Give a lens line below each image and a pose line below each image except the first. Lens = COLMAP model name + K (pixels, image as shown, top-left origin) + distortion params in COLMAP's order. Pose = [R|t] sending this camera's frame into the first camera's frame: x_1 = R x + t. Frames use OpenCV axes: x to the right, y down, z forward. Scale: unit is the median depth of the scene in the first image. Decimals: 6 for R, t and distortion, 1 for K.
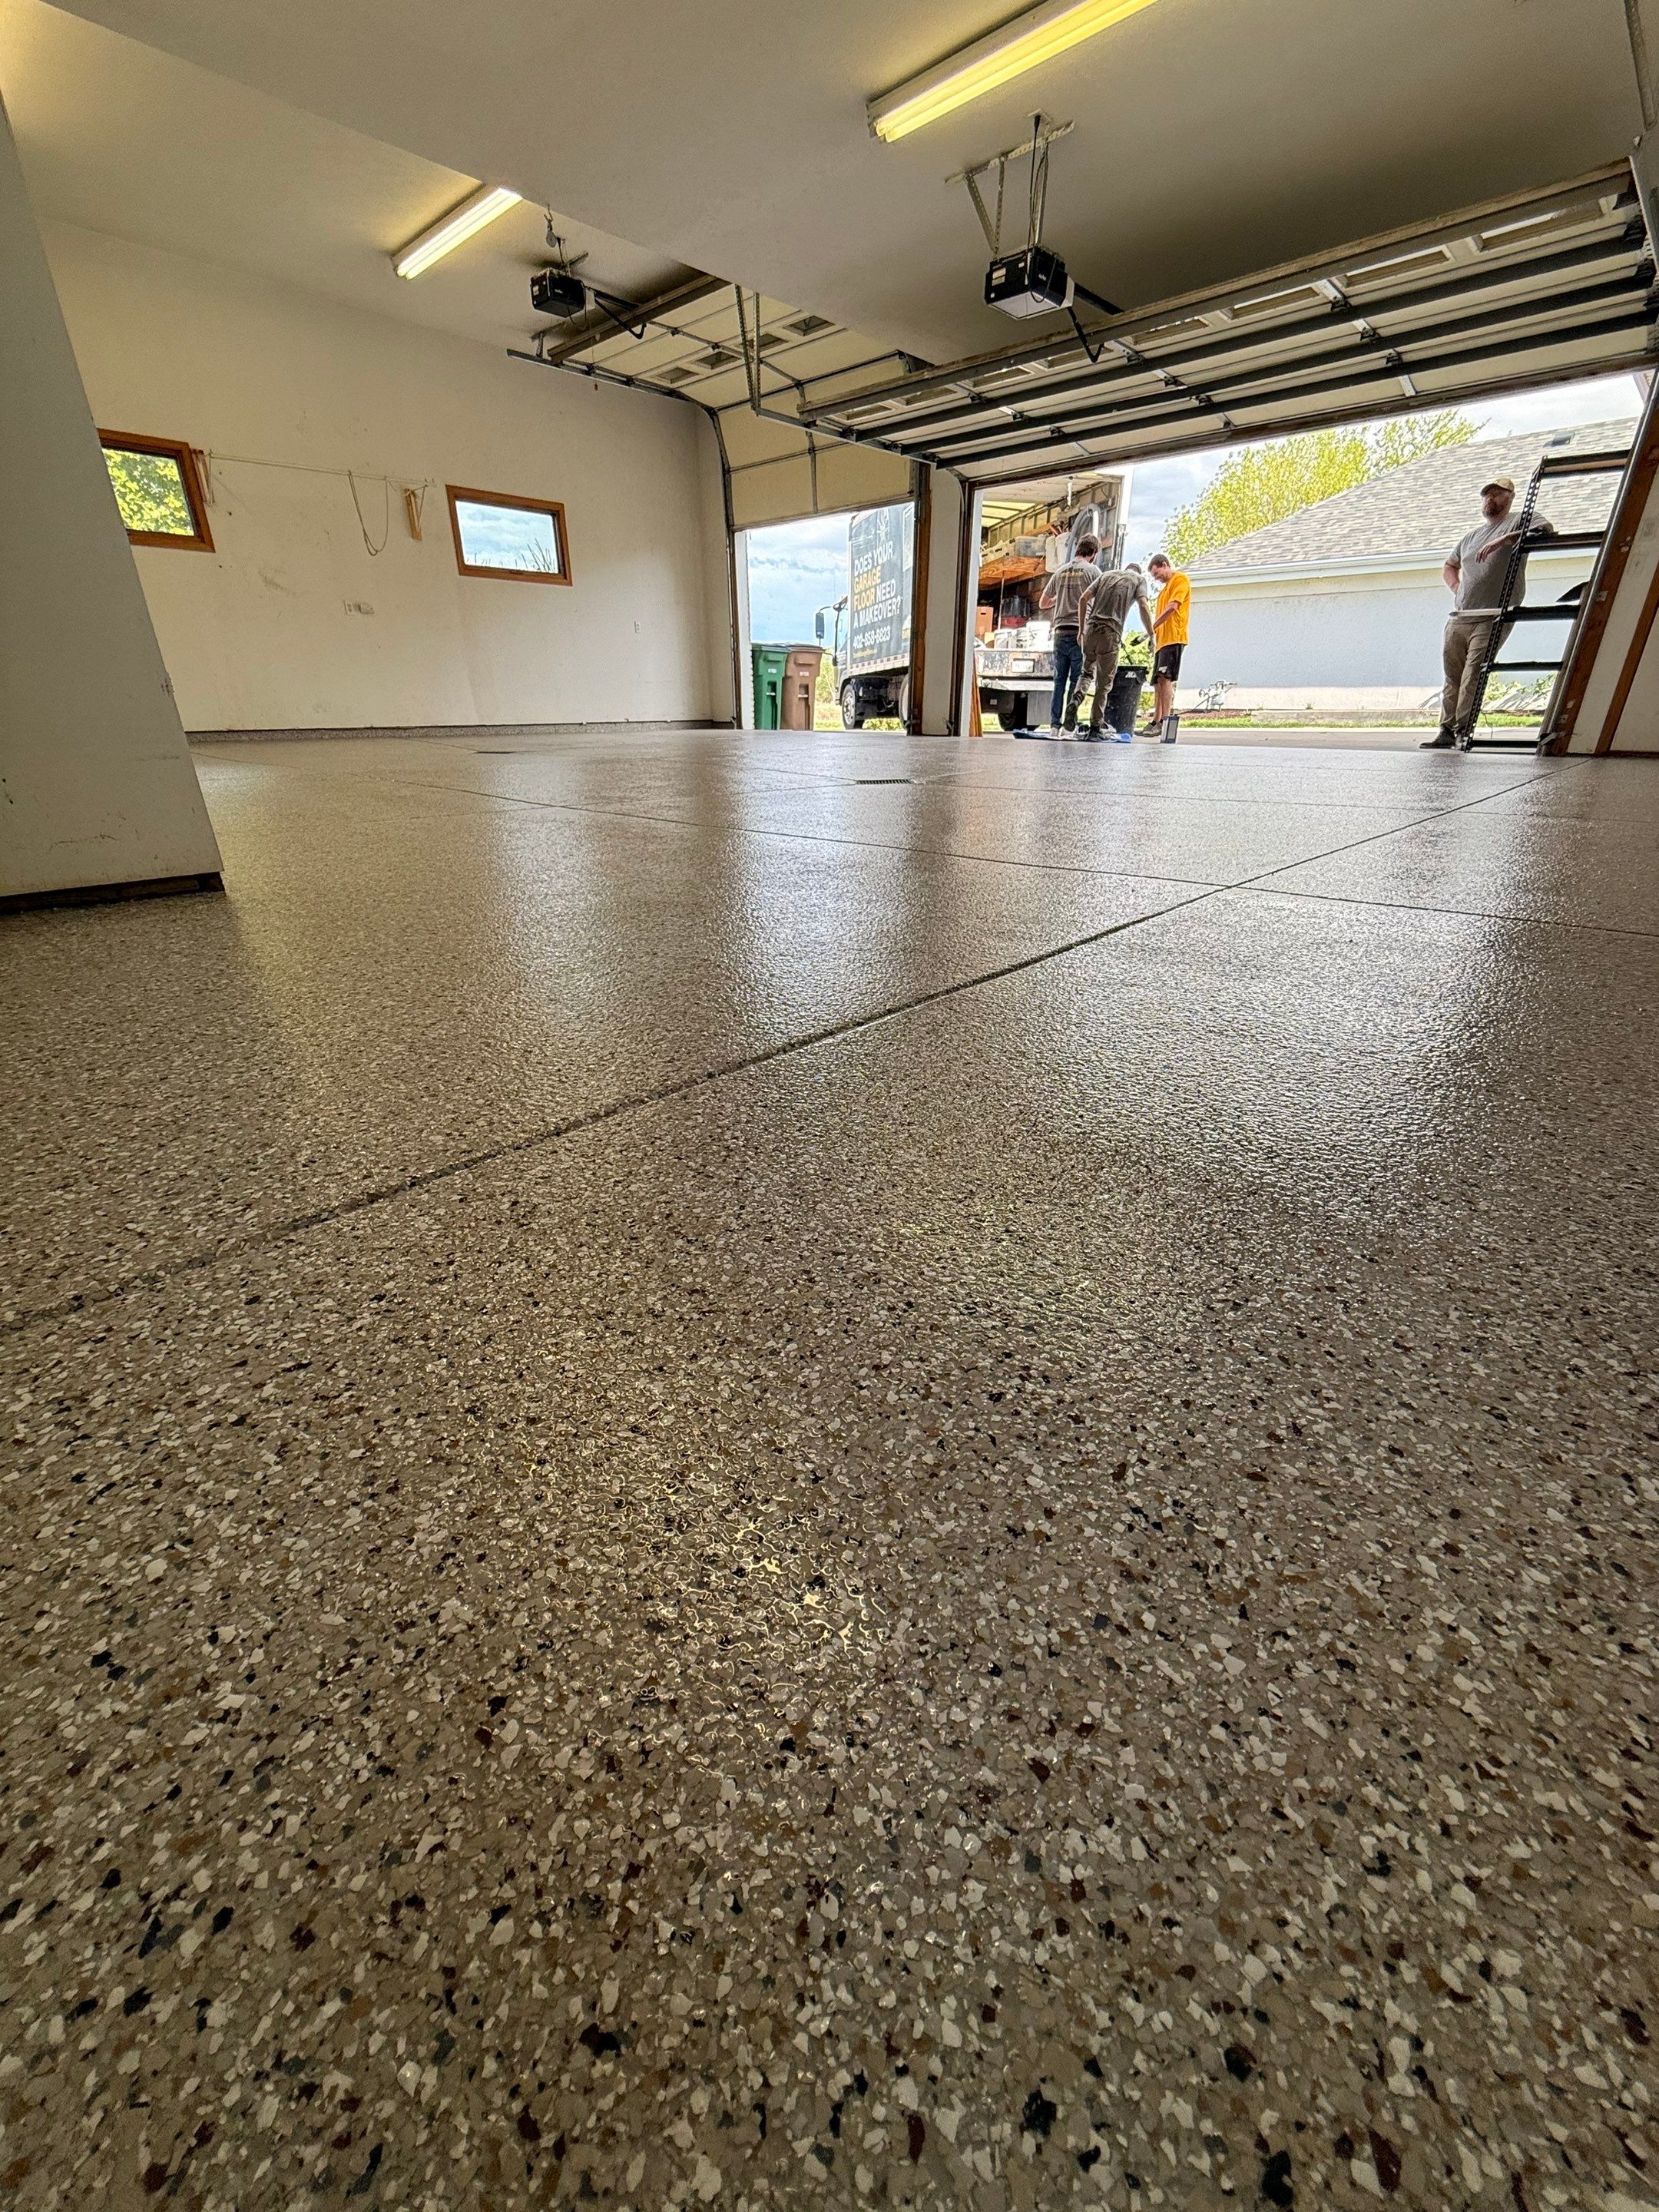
lens RADIAL K [[879.7, 0, 826.6], [0, 879.7, 1113.4], [0, 0, 1]] dist [-0.000012, -0.000317]
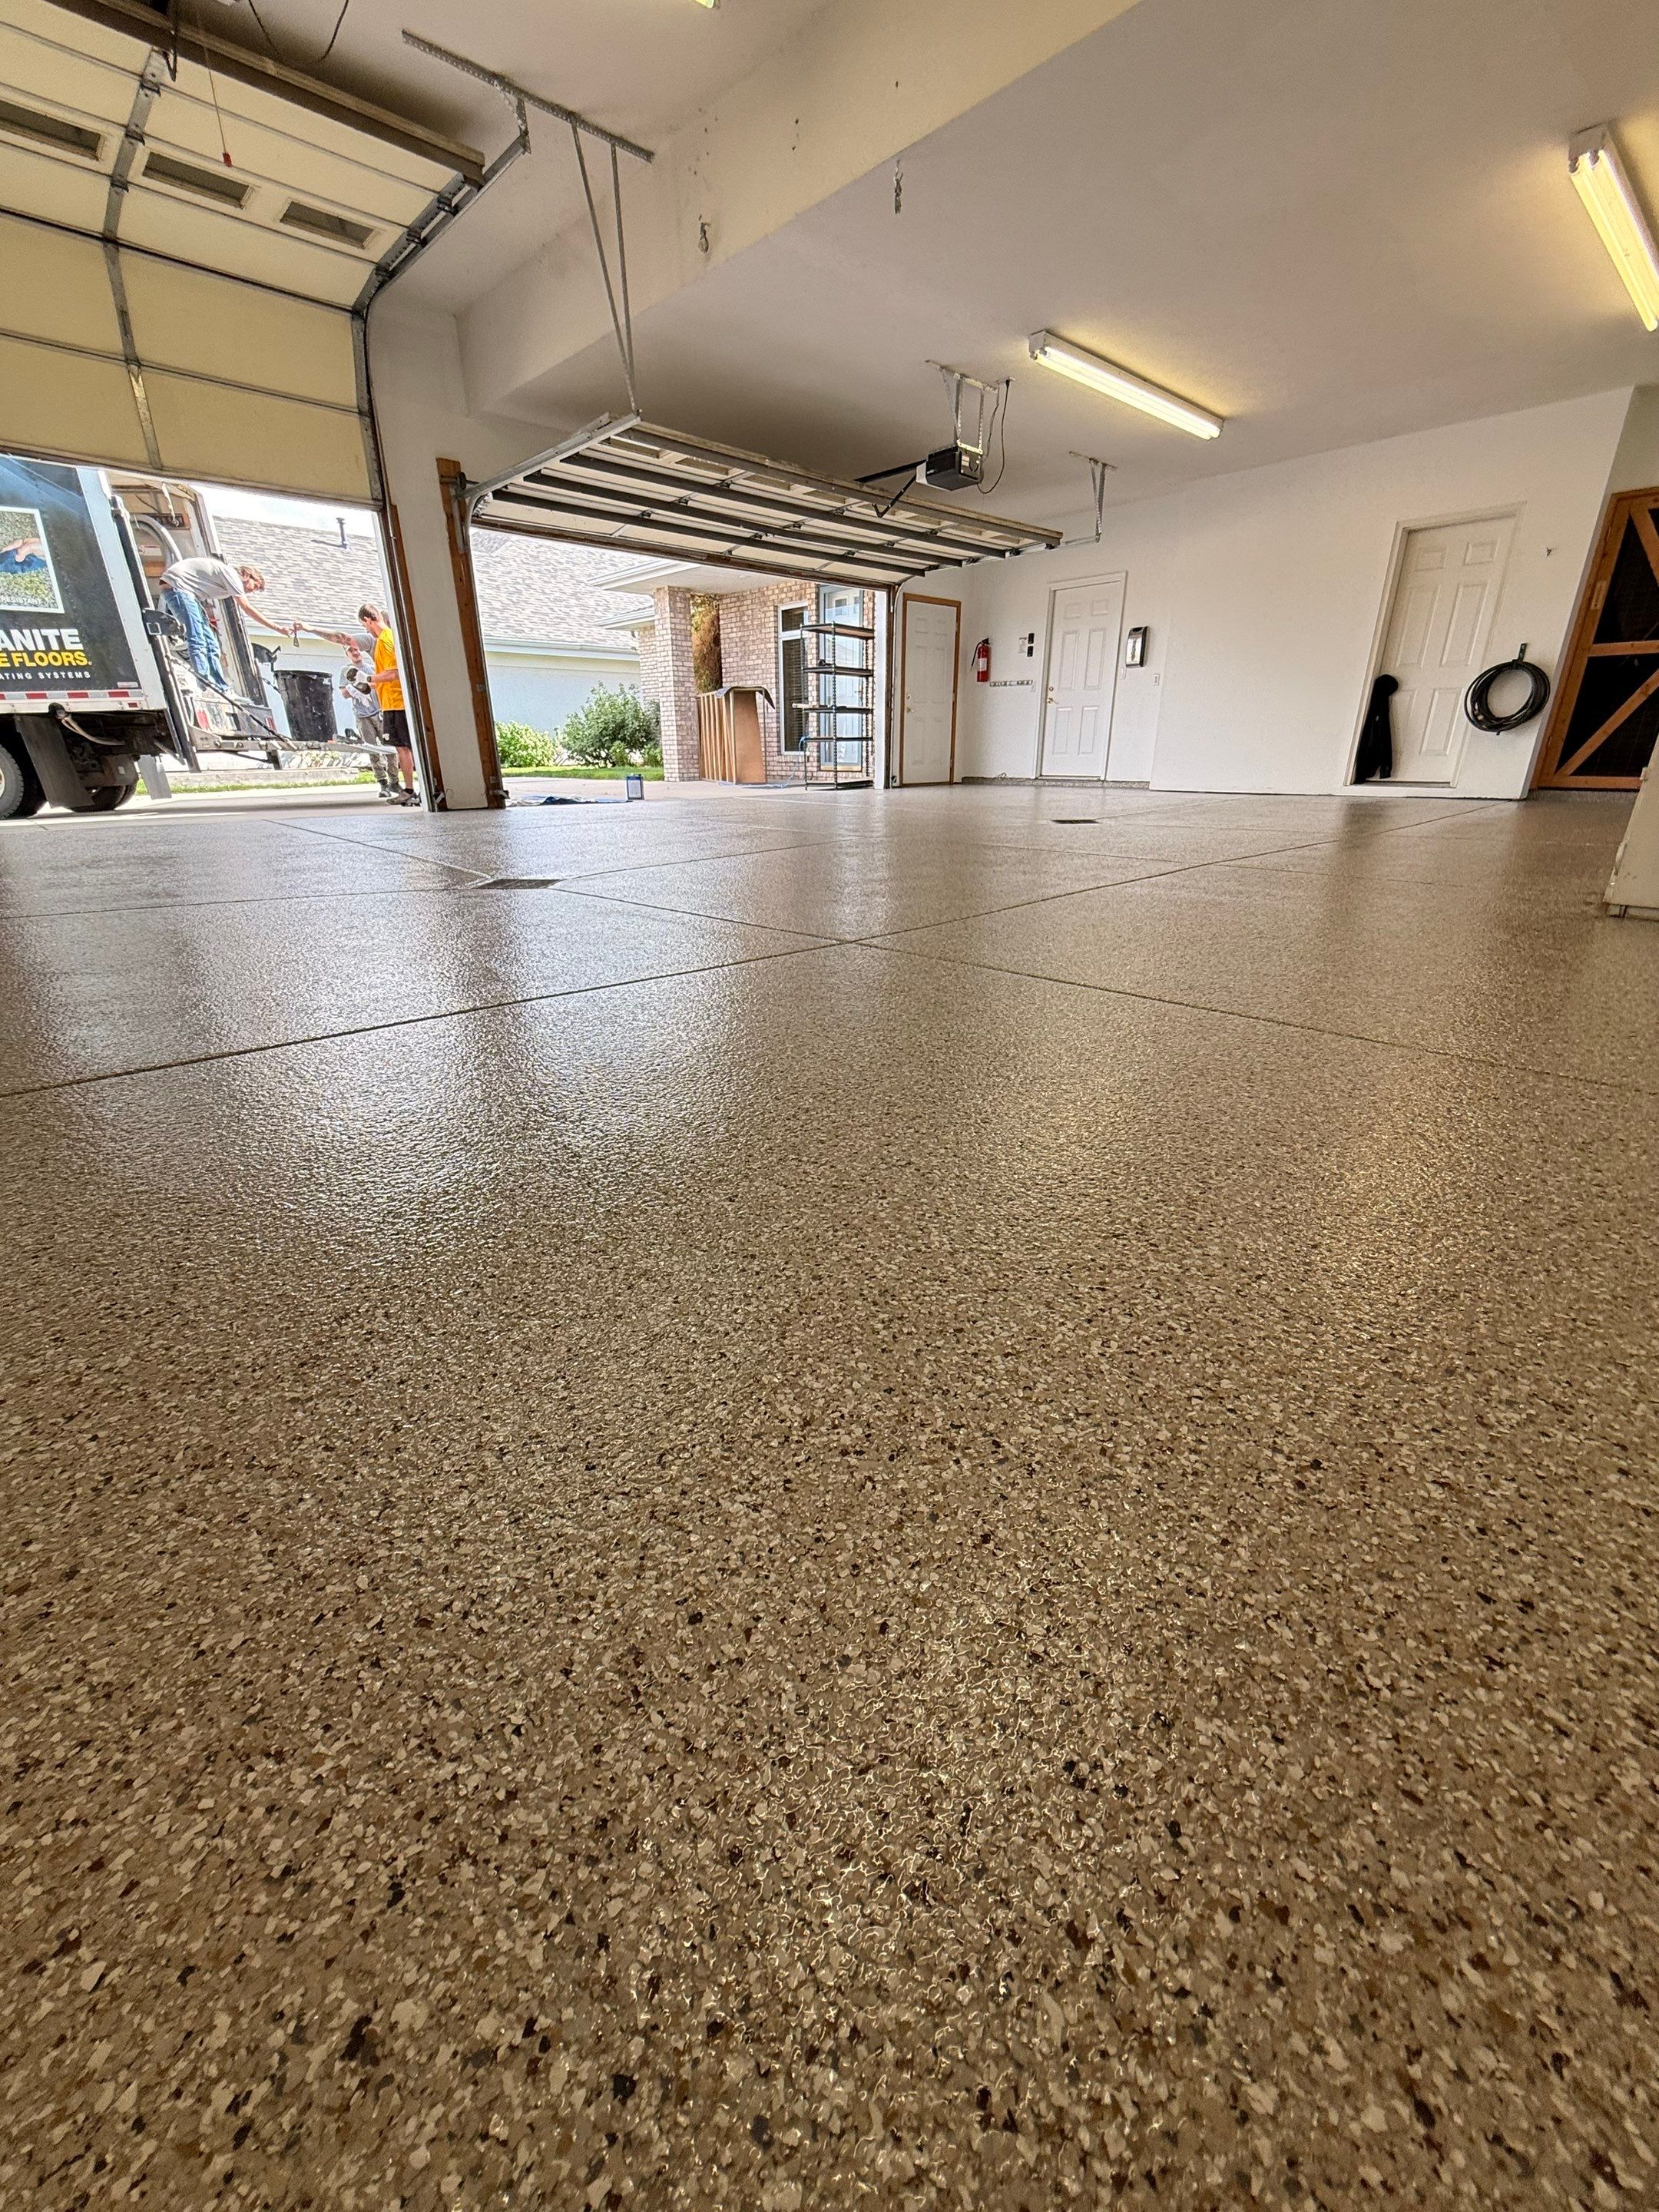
lens RADIAL K [[879.7, 0, 826.6], [0, 879.7, 1113.4], [0, 0, 1]] dist [-0.000012, -0.000317]
pose [[0.049389, -0.381828, 0.922913, -0.724495], [0.432926, 0.840907, 0.324732, -0.314456], [-0.900075, 0.383515, 0.206835, 0.644046]]
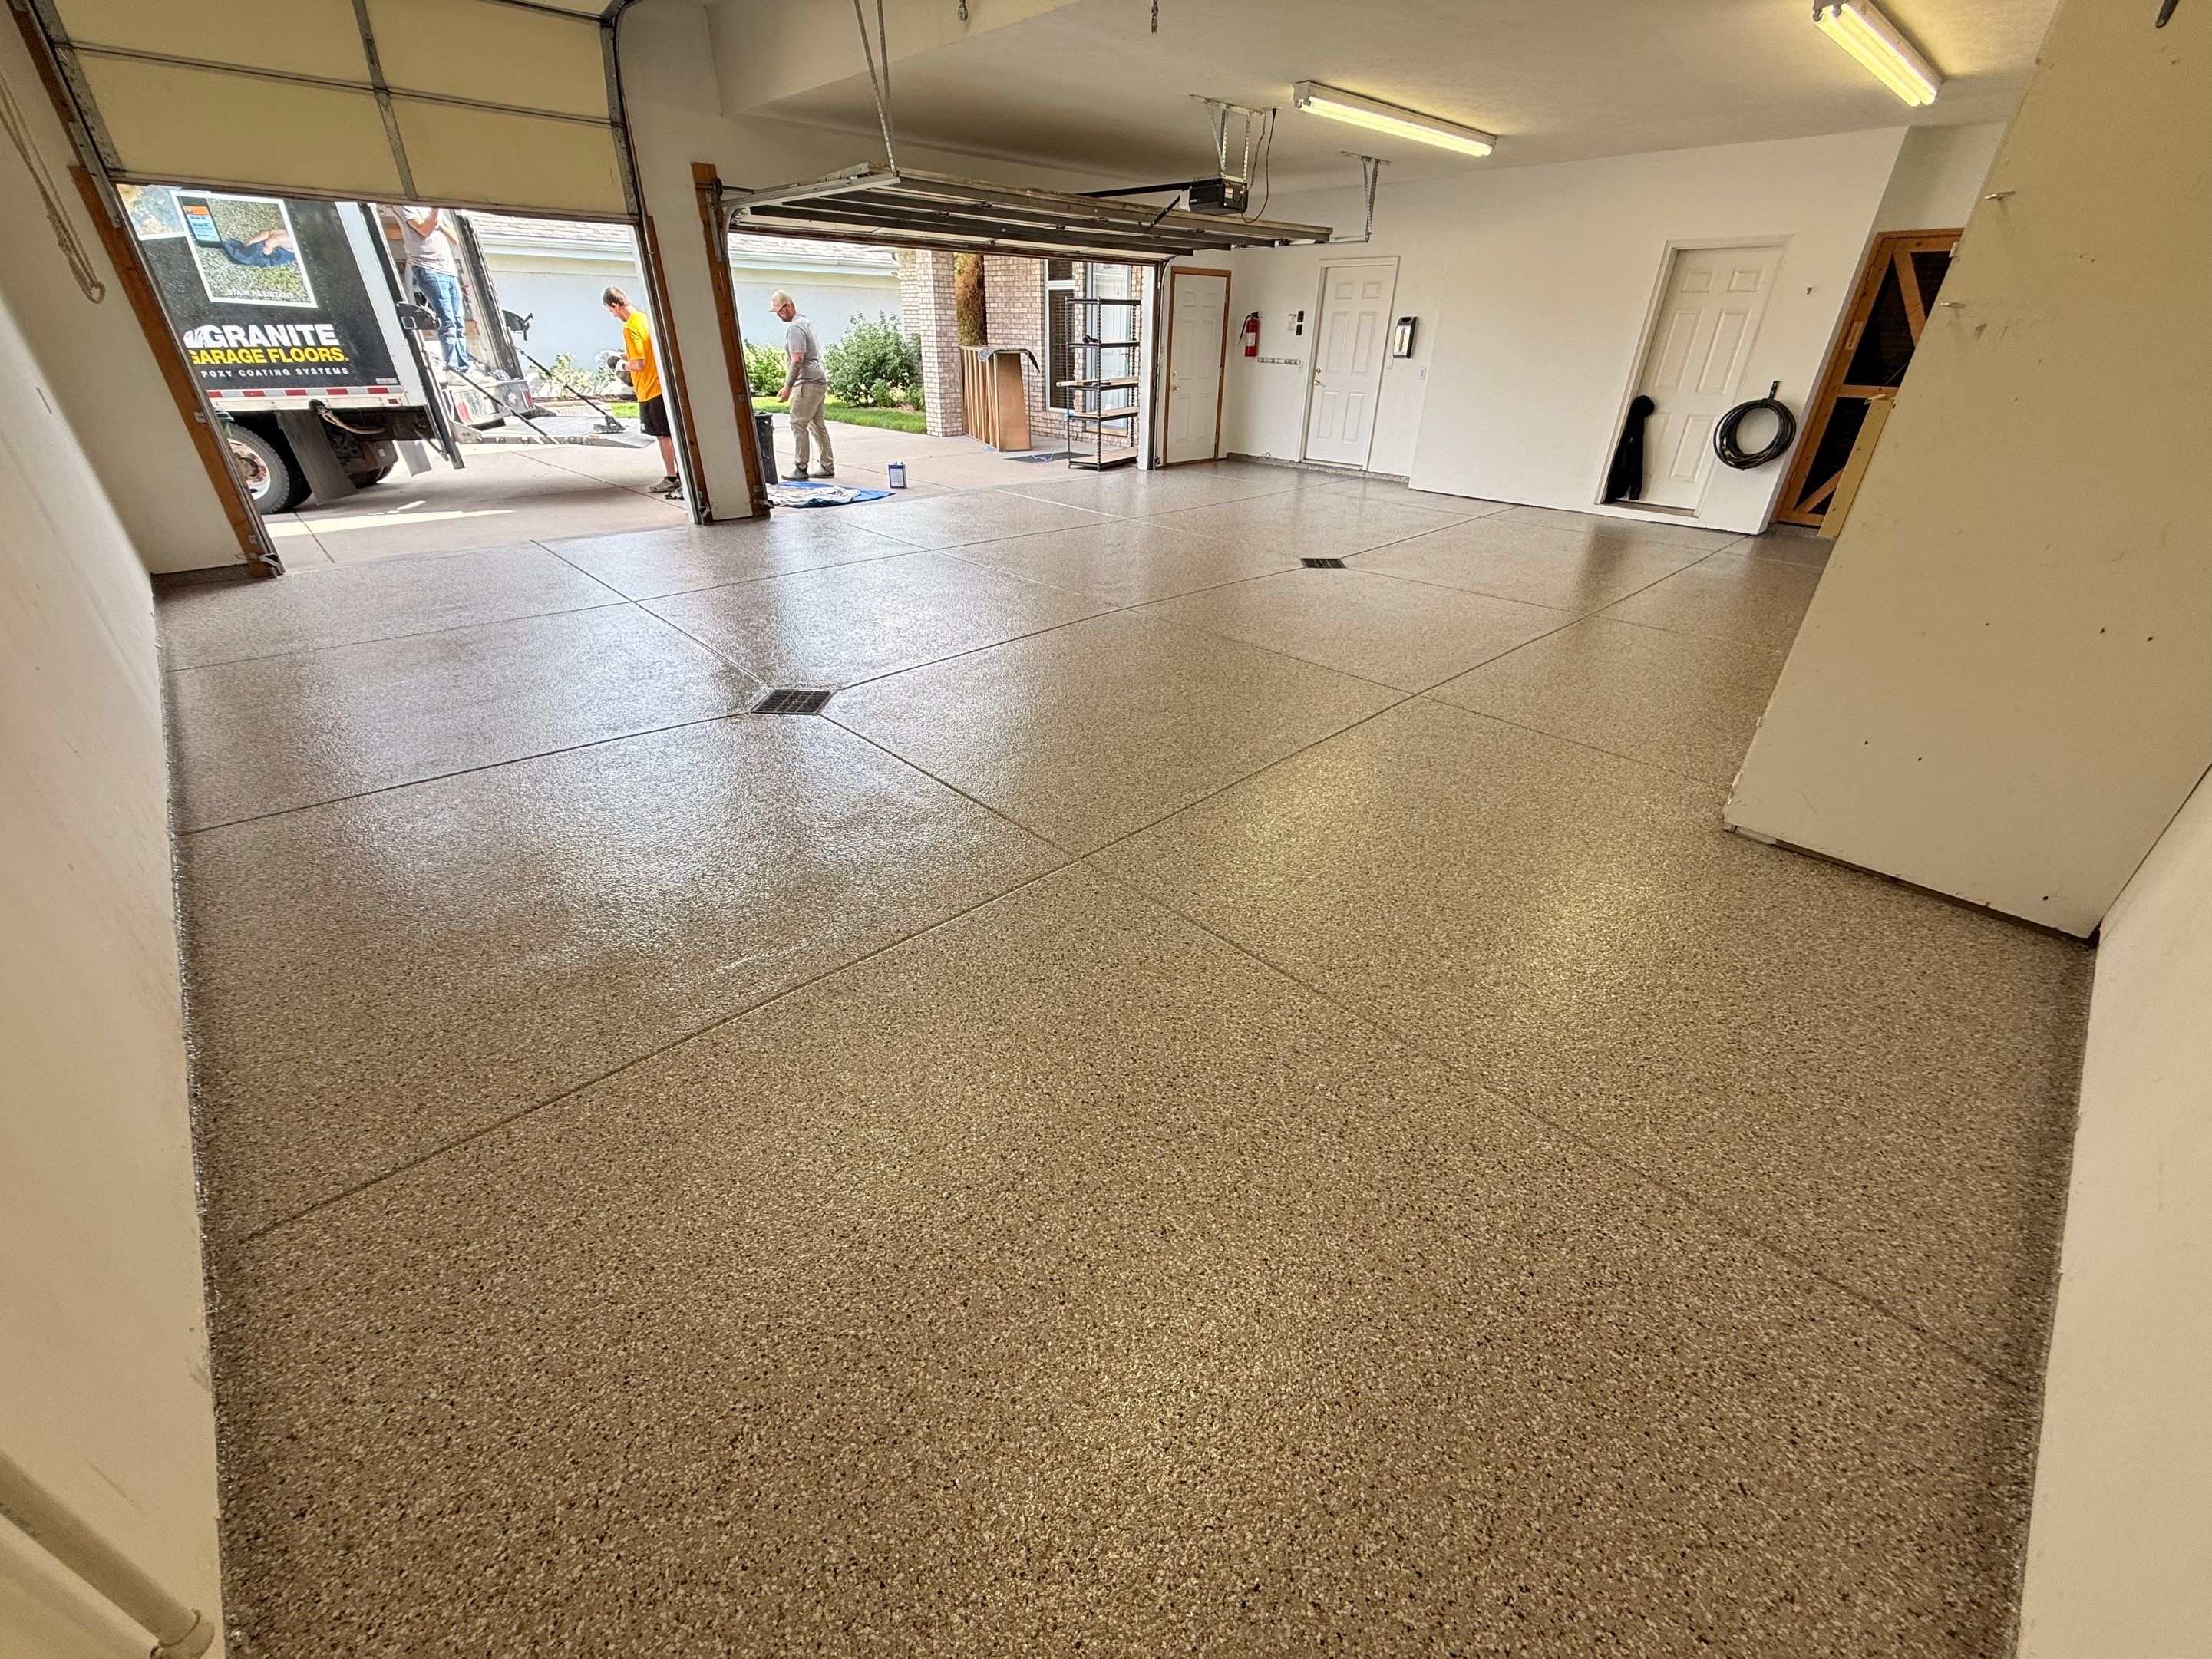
lens RADIAL K [[879.6, 0, 1099.8], [0, 879.6, 830.7], [0, 0, 1]] dist [-0.000012, -0.000317]
pose [[0.050024, -0.492921, 0.868635, -0.730086], [0.413813, 0.801788, 0.431156, -0.410591], [-0.908987, 0.337884, 0.244085, 0.585504]]
